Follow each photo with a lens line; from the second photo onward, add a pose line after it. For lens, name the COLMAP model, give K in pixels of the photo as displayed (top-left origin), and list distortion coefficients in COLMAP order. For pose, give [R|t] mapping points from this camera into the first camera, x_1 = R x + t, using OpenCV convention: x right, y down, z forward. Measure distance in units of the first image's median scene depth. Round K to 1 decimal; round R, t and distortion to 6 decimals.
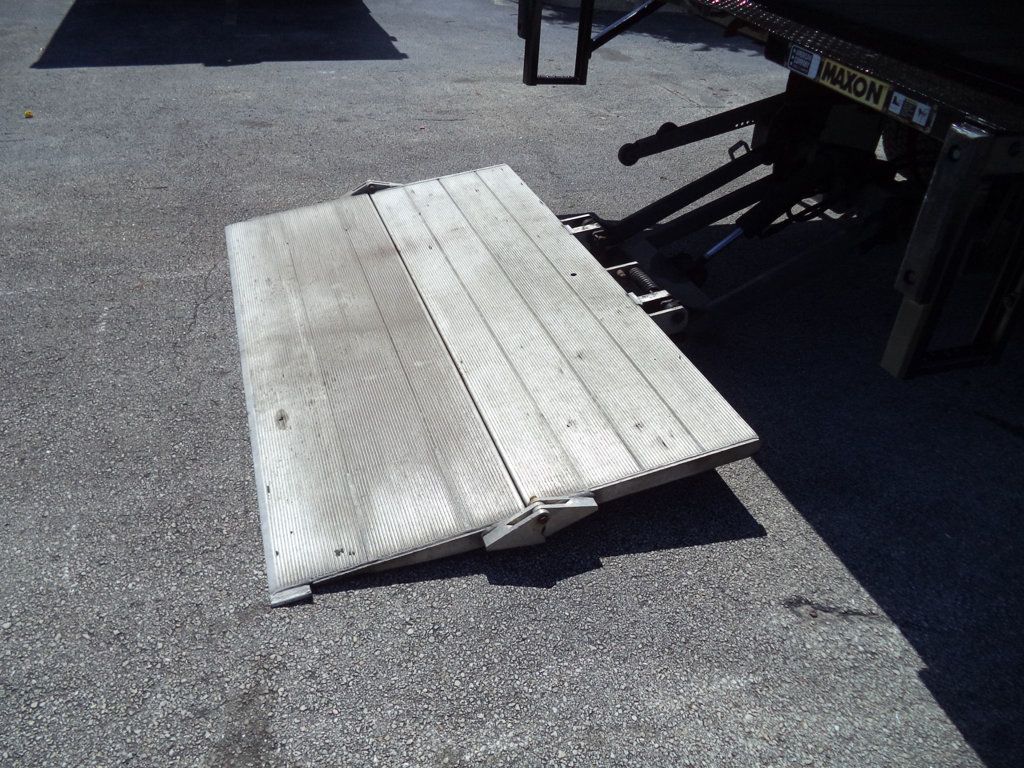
lens RADIAL K [[831.5, 0, 532.0], [0, 831.5, 368.7], [0, 0, 1]] dist [0.003776, 0.004681]
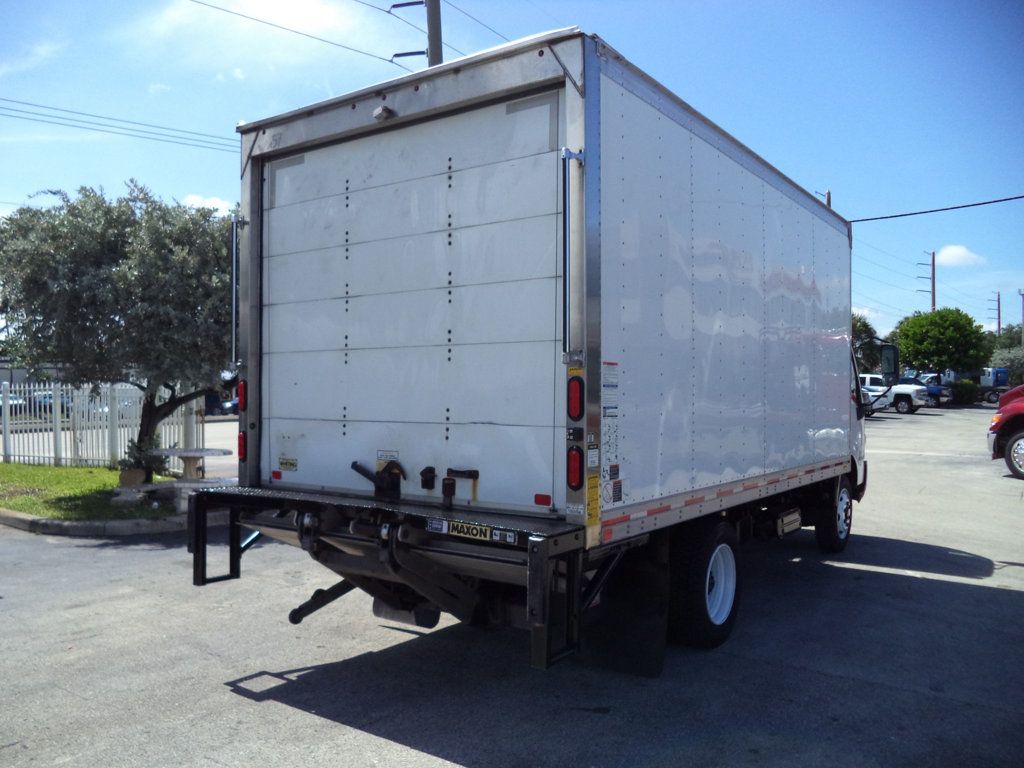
lens RADIAL K [[824.4, 0, 519.4], [0, 824.4, 380.7], [0, 0, 1]] dist [-0.004176, -0.012069]
pose [[0.821343, -0.054535, 0.567821, -0.553766], [0.349619, 0.834668, -0.425554, 0.211103], [-0.450734, 0.548047, 0.704615, -0.566465]]
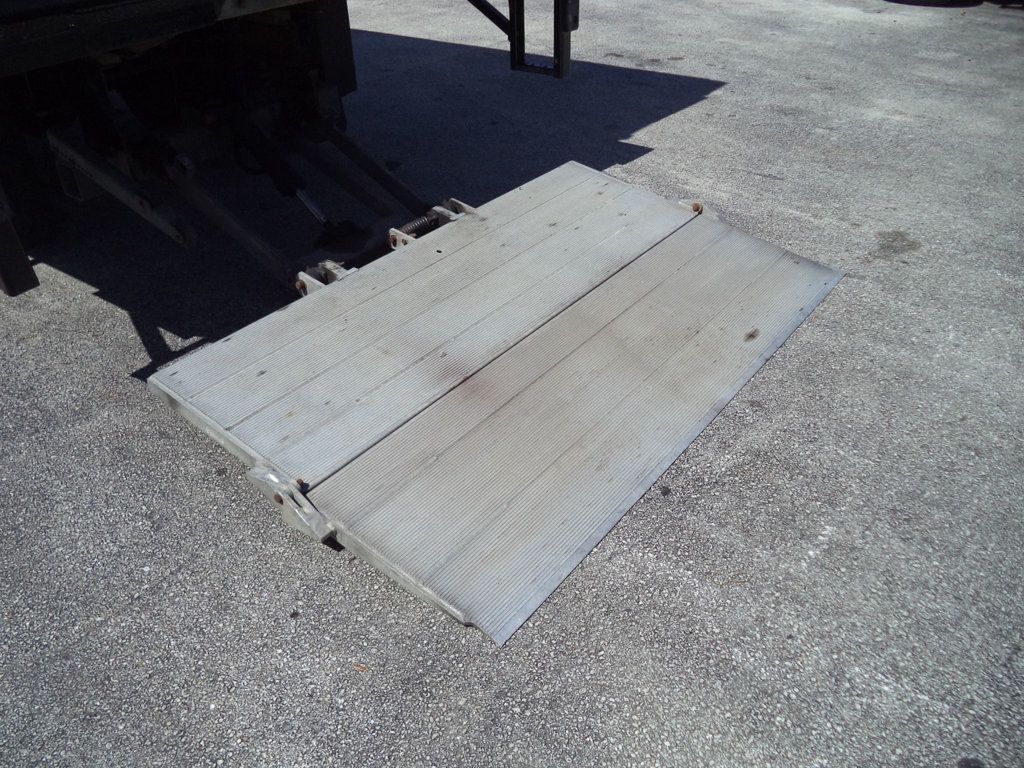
lens RADIAL K [[810.1, 0, 507.0], [0, 810.1, 384.1], [0, 0, 1]] dist [-0.000605, -0.004086]
pose [[-0.537548, -0.521448, 0.662672, -1.020354], [0.452382, 0.484868, 0.748501, -1.023017], [-0.711613, 0.702136, -0.024746, 1.494175]]
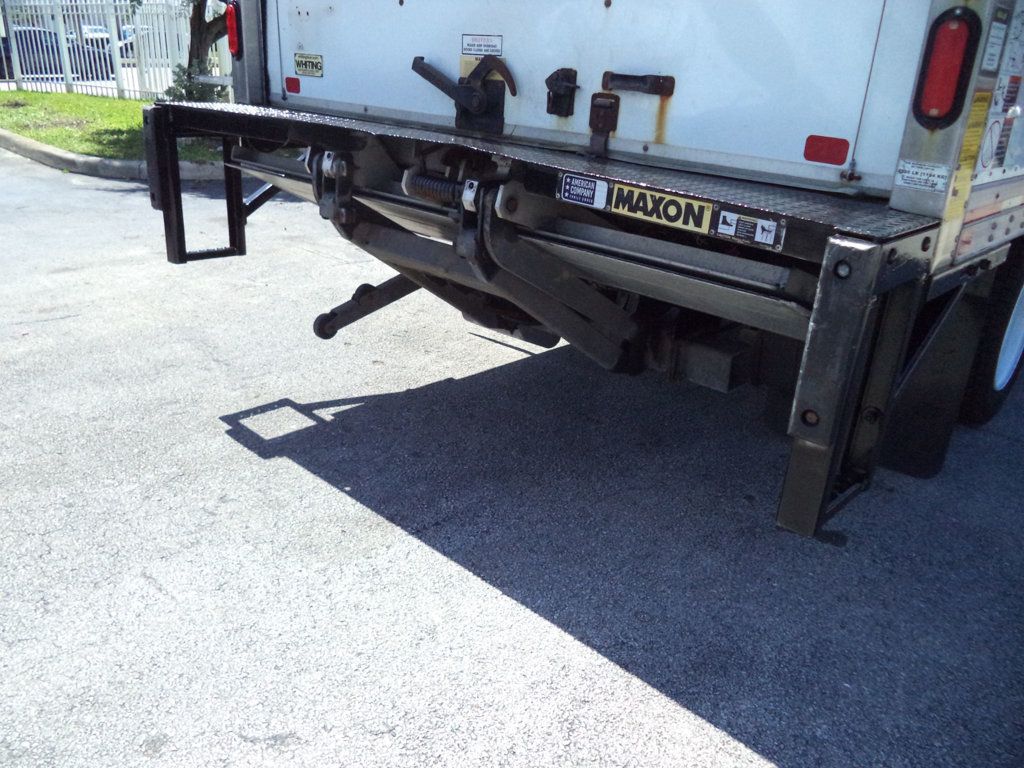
lens RADIAL K [[828.4, 0, 528.4], [0, 828.4, 381.7], [0, 0, 1]] dist [-0.023674, -0.008368]
pose [[0.885536, -0.184248, 0.426472, -0.114012], [0.250430, 0.962515, -0.104166, -0.108692], [-0.391294, 0.199044, 0.898482, 0.304579]]
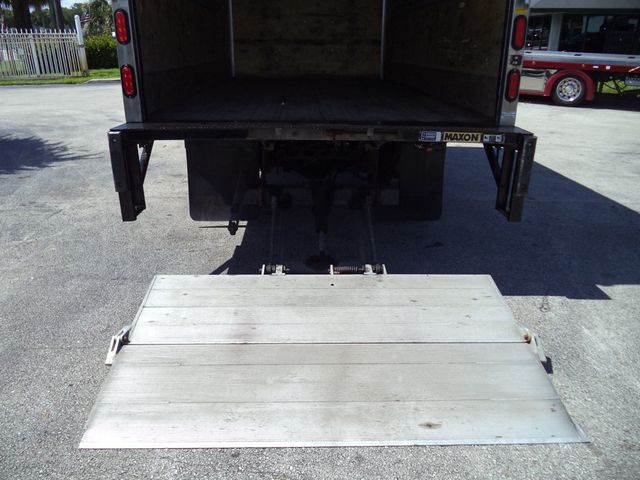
lens RADIAL K [[507.3, 0, 323.5], [0, 507.3, 237.5], [0, 0, 1]] dist [-0.030317, -0.002364]
pose [[0.302478, -0.391093, 0.869226, -1.155815], [0.521683, 0.831155, 0.192425, -0.564023], [-0.797718, 0.395256, 0.455433, 0.685021]]
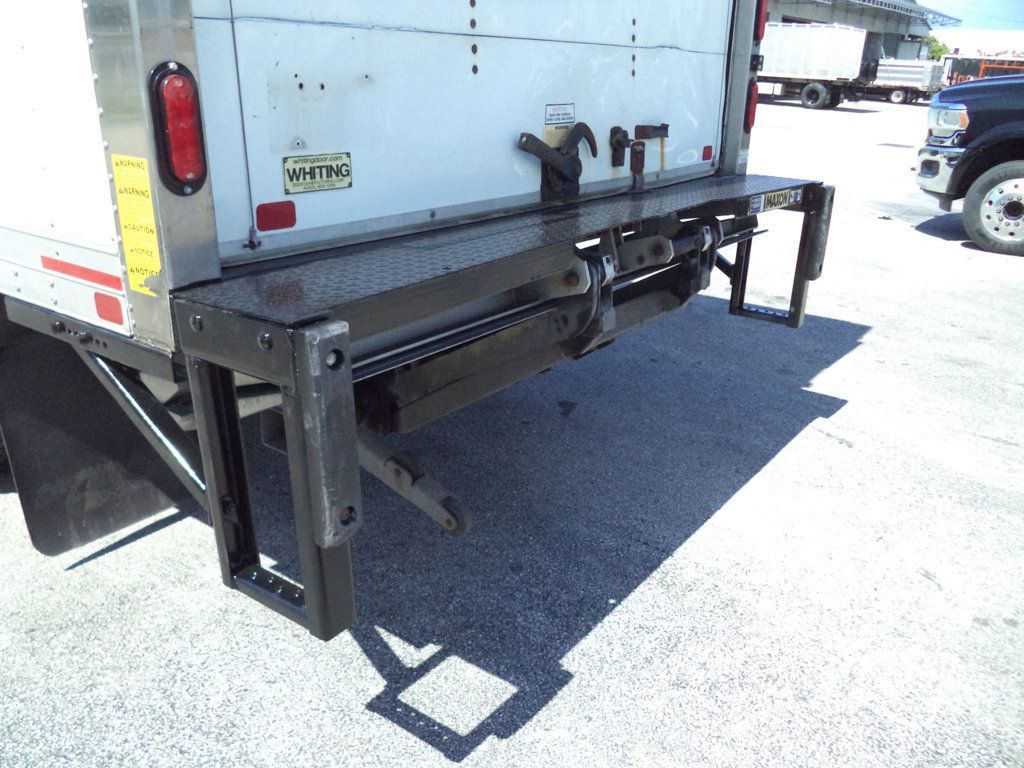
lens RADIAL K [[819.4, 0, 508.7], [0, 819.4, 376.8], [0, 0, 1]] dist [-0.018365, -0.014136]
pose [[-0.545153, -0.364353, 0.755020, -0.515521], [0.401371, 0.677251, 0.616629, -1.112283], [-0.736009, 0.639201, -0.222965, 1.717056]]
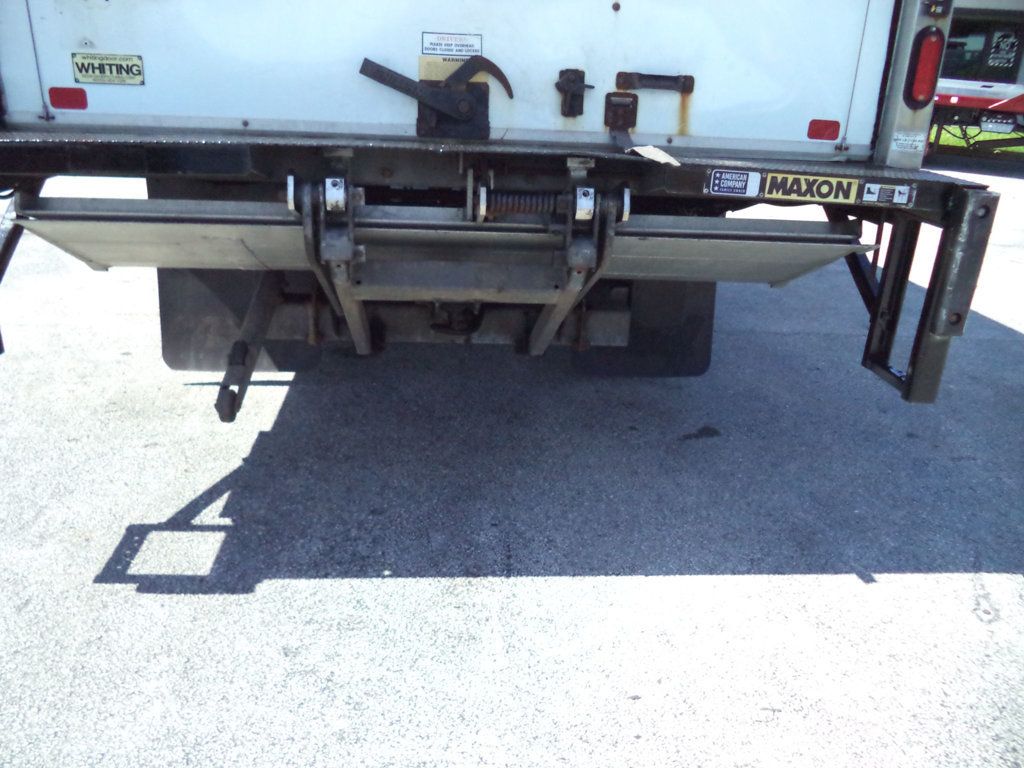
lens RADIAL K [[811.6, 0, 517.6], [0, 811.6, 380.0], [0, 0, 1]] dist [-0.030317, -0.002364]
pose [[0.253466, -0.395525, 0.882788, -0.622992], [0.495867, 0.836696, 0.232501, -0.510133], [-0.830585, 0.378814, 0.408201, 0.903054]]
